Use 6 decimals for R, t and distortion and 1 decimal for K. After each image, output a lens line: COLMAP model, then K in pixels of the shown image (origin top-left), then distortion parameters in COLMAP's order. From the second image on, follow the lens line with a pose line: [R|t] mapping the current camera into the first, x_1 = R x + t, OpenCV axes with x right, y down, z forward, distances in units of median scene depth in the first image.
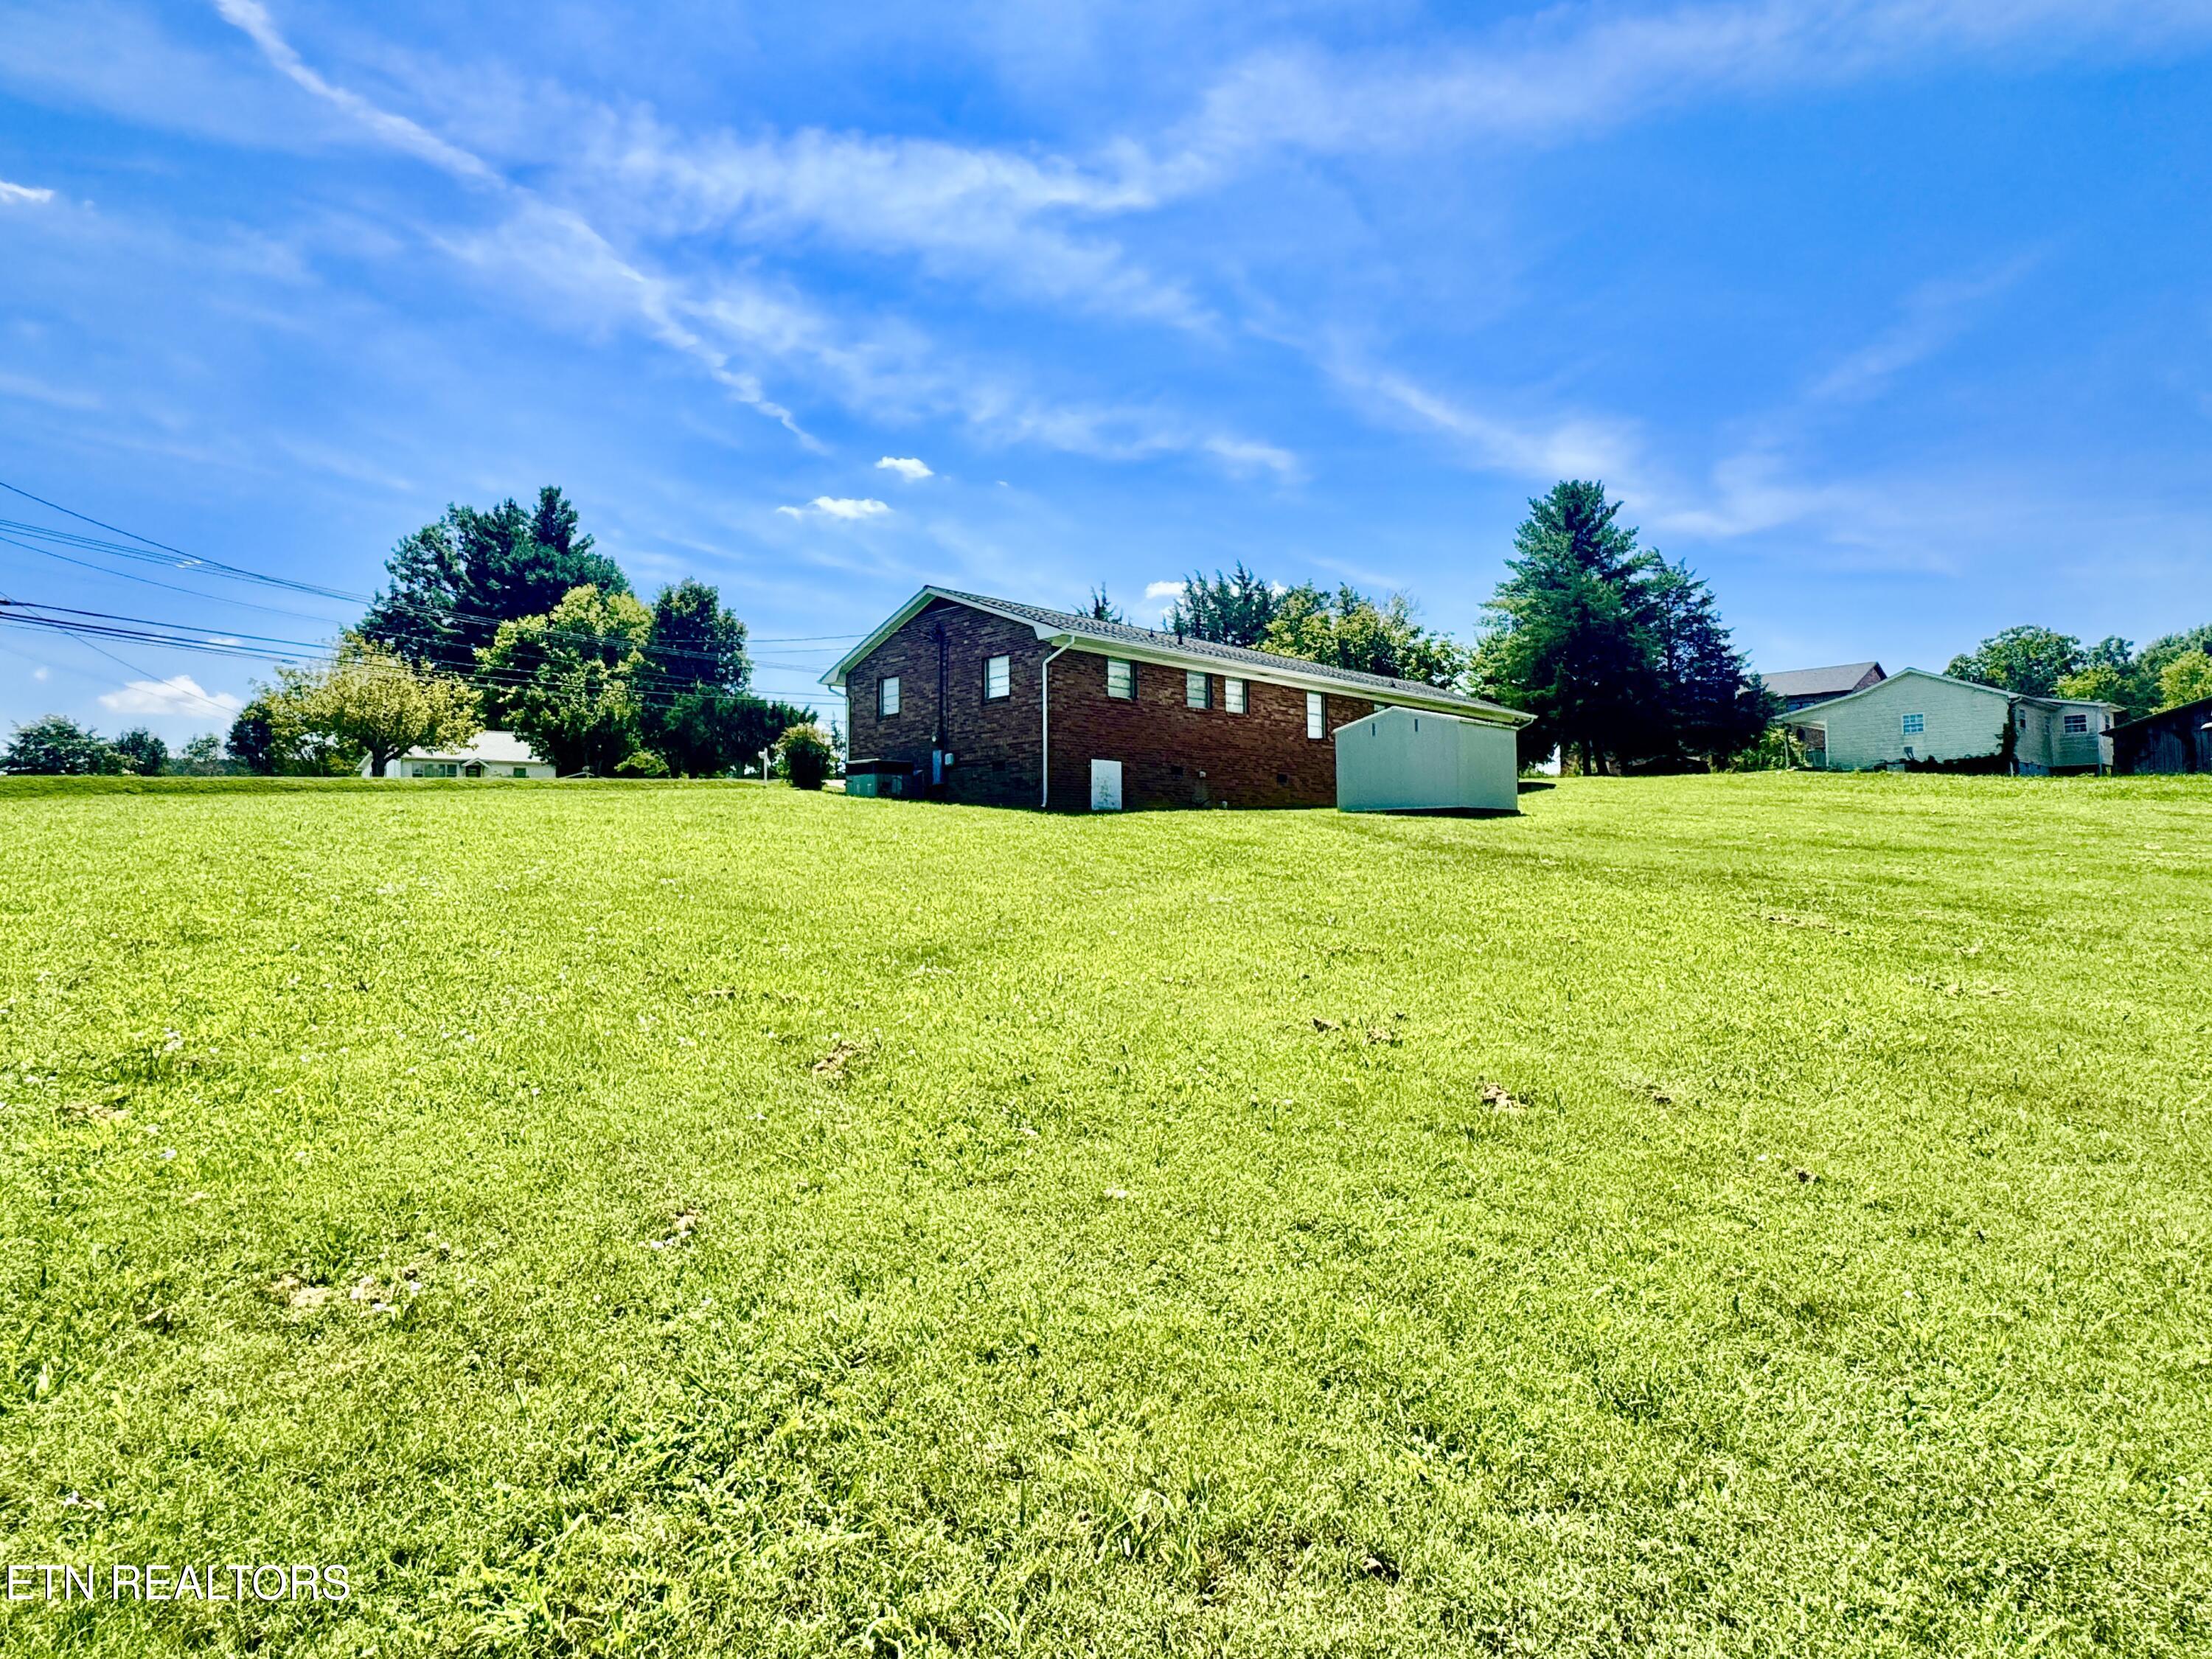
lens RADIAL K [[1156.9, 0, 1106.0], [0, 1156.9, 829.5], [0, 0, 1]] dist [-0.000222, -0.000100]
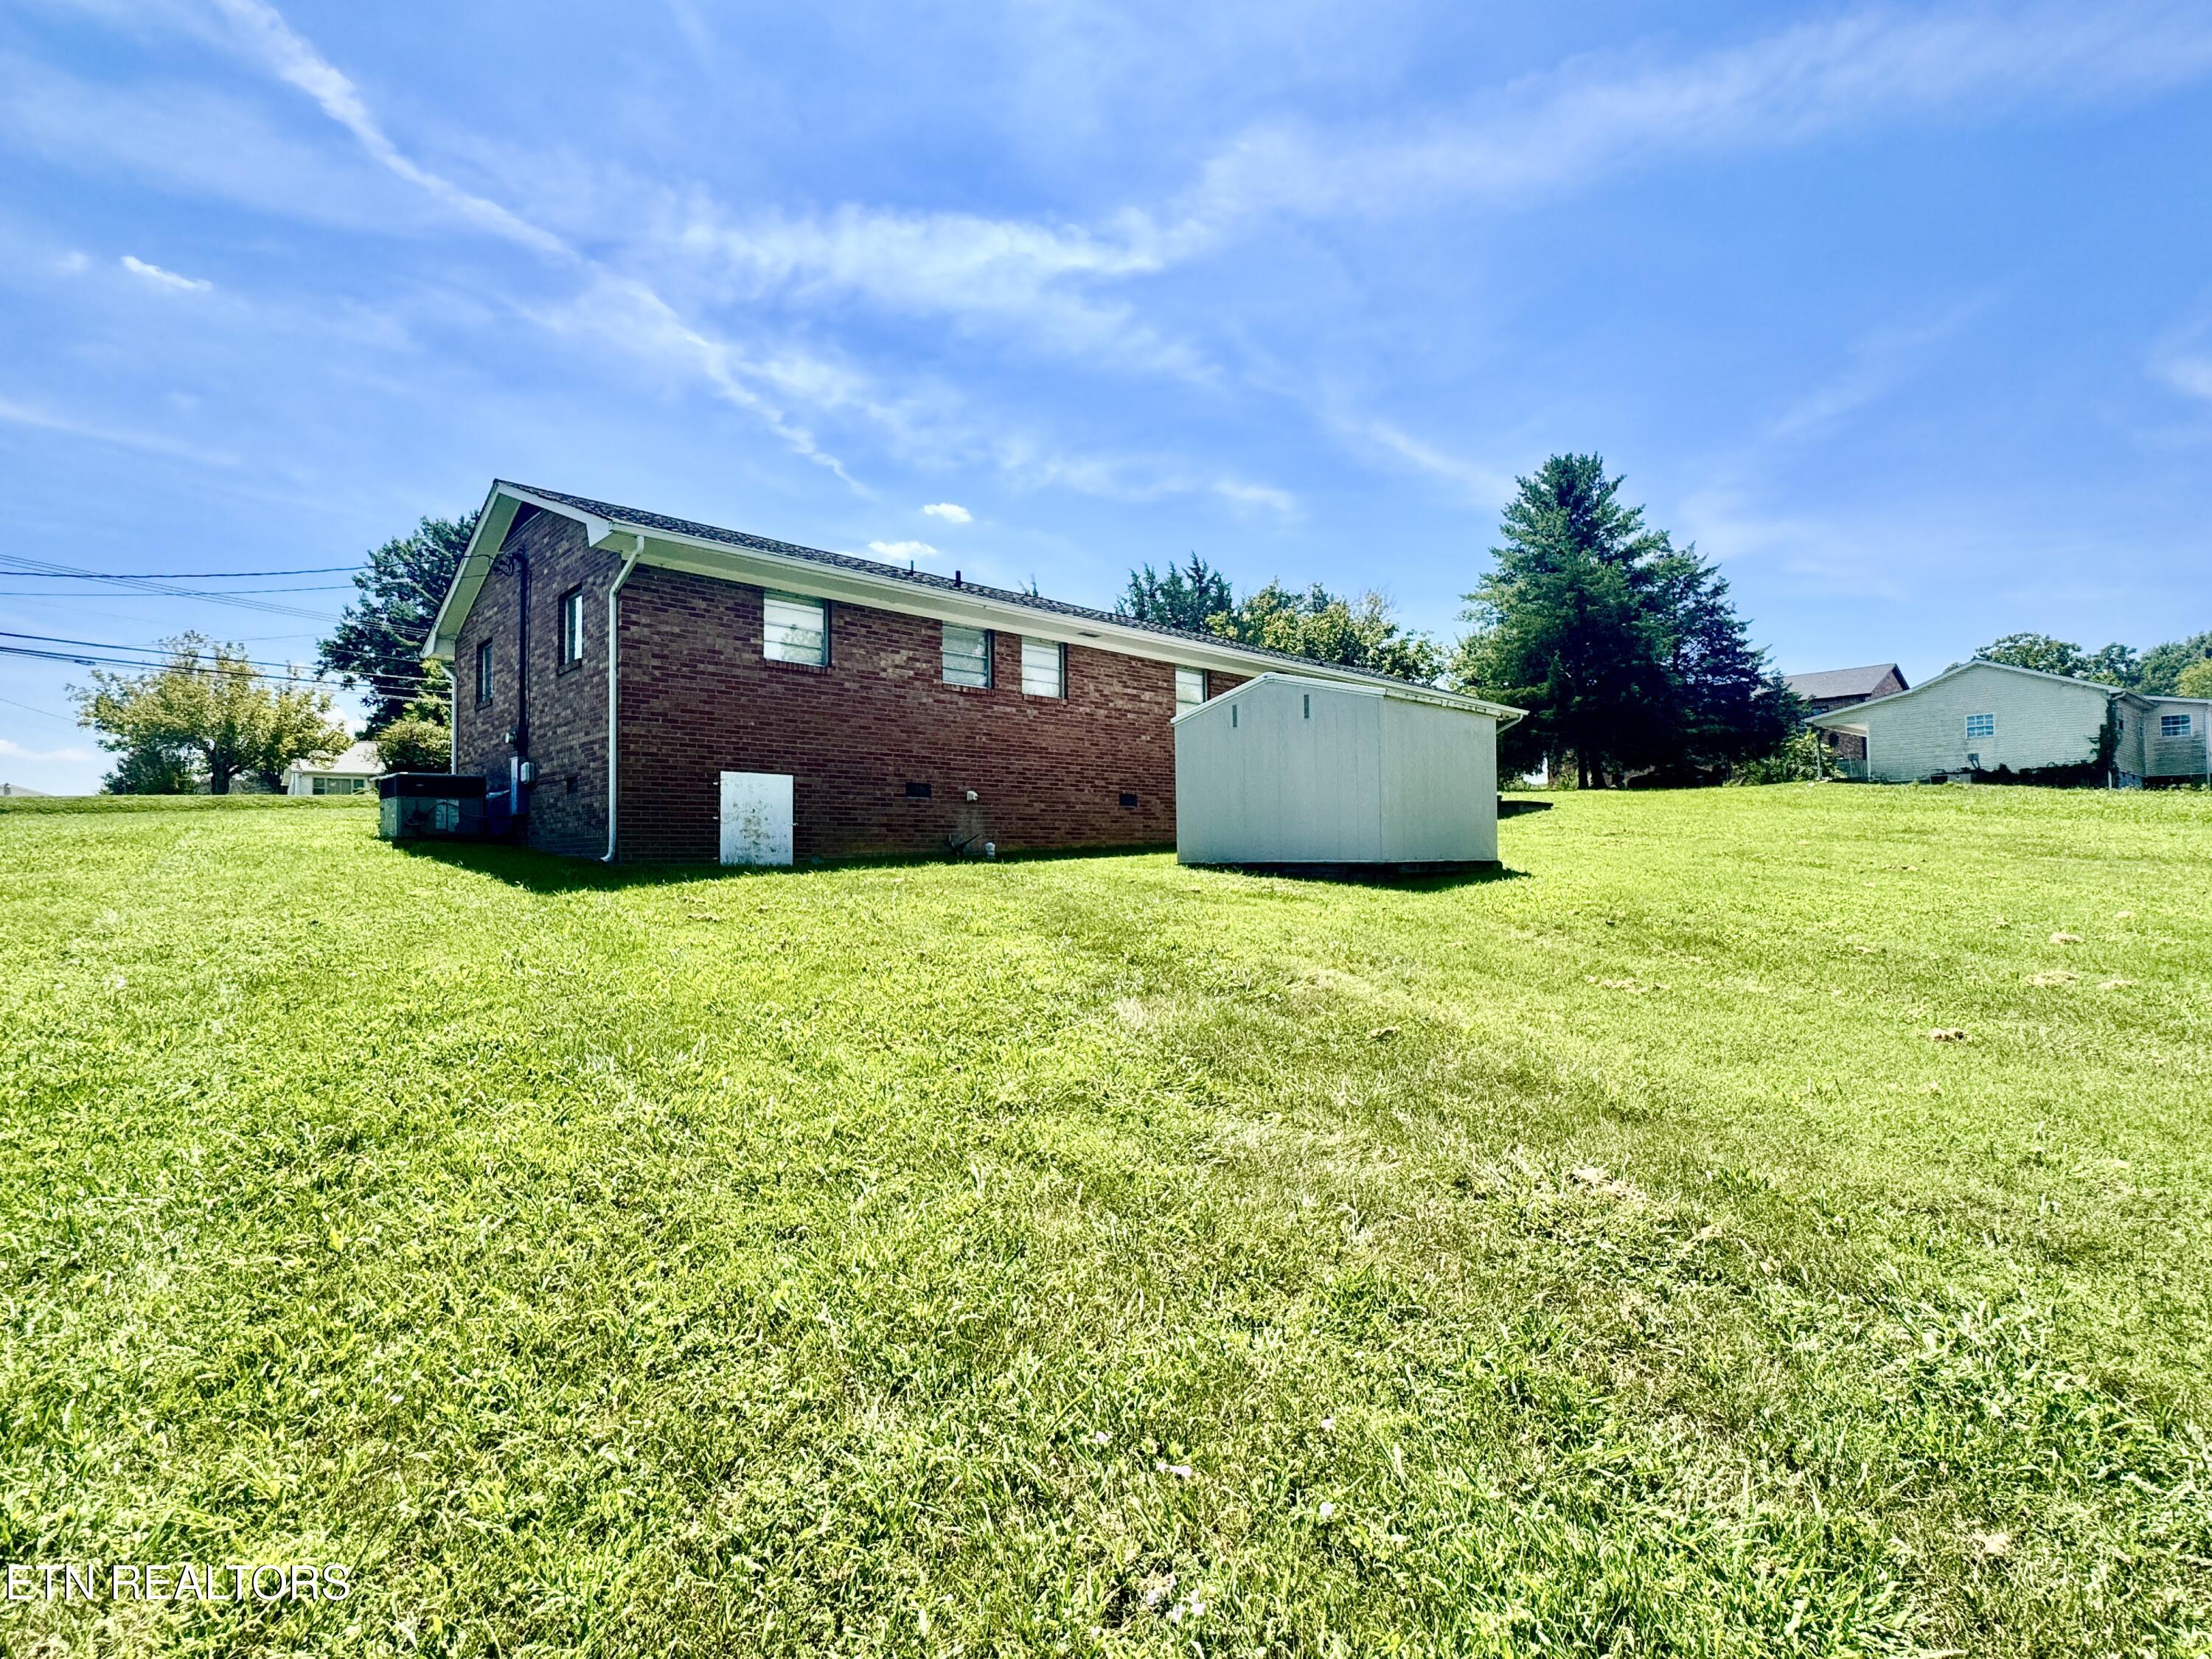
lens RADIAL K [[1026.2, 0, 1103.7], [0, 1026.2, 799.5], [0, 0, 1]] dist [-0.001324, -0.000179]
pose [[0.999621, -0.002689, -0.027395, 0.045986], [0.001814, 0.999488, -0.031939, -0.008847], [0.027467, 0.031877, 0.999114, 0.136897]]
